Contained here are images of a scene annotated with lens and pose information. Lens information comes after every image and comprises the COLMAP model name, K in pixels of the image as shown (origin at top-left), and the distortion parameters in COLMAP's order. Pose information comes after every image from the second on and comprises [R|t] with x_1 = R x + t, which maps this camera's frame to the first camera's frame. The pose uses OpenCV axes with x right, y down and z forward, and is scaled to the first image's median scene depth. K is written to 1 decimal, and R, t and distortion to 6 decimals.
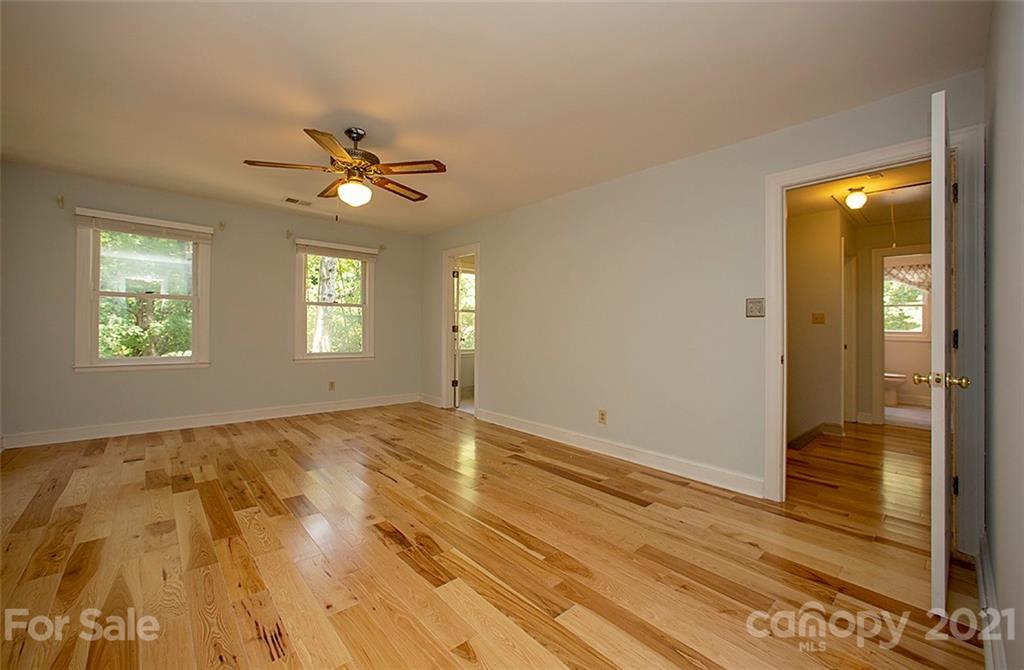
lens RADIAL K [[408.6, 0, 509.2], [0, 408.6, 328.2], [0, 0, 1]] dist [-0.033564, 0.015239]
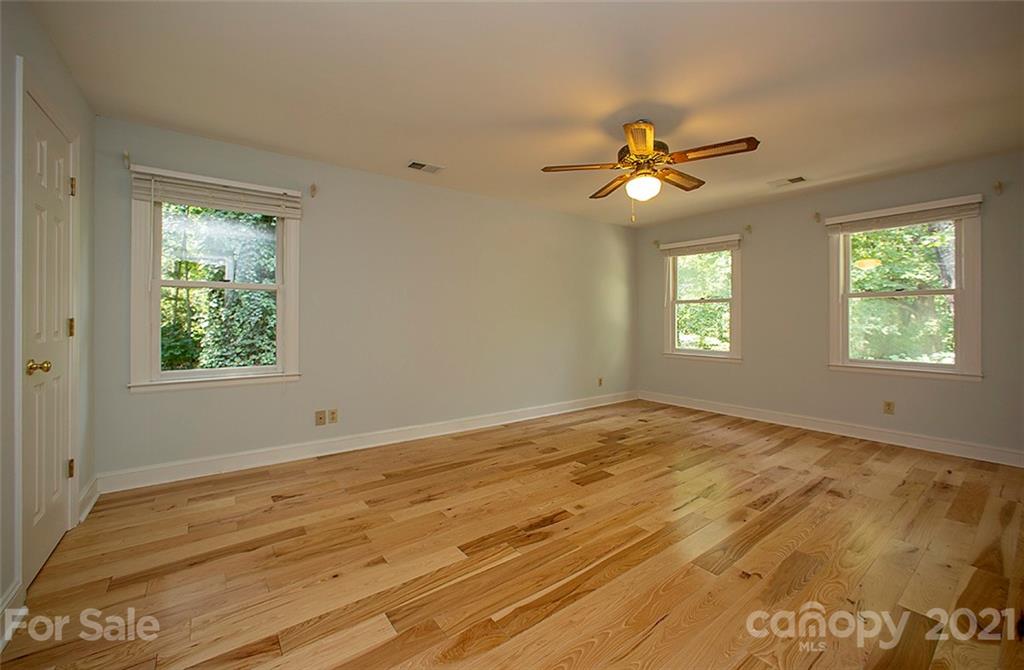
lens RADIAL K [[420.0, 0, 533.0], [0, 420.0, 324.0], [0, 0, 1]] dist [-0.035400, 0.017205]
pose [[-0.060590, -0.007729, -0.998133, 0.679804], [-0.001196, 0.999970, -0.007670, 0.001123], [0.998162, 0.000729, -0.060598, 0.861200]]
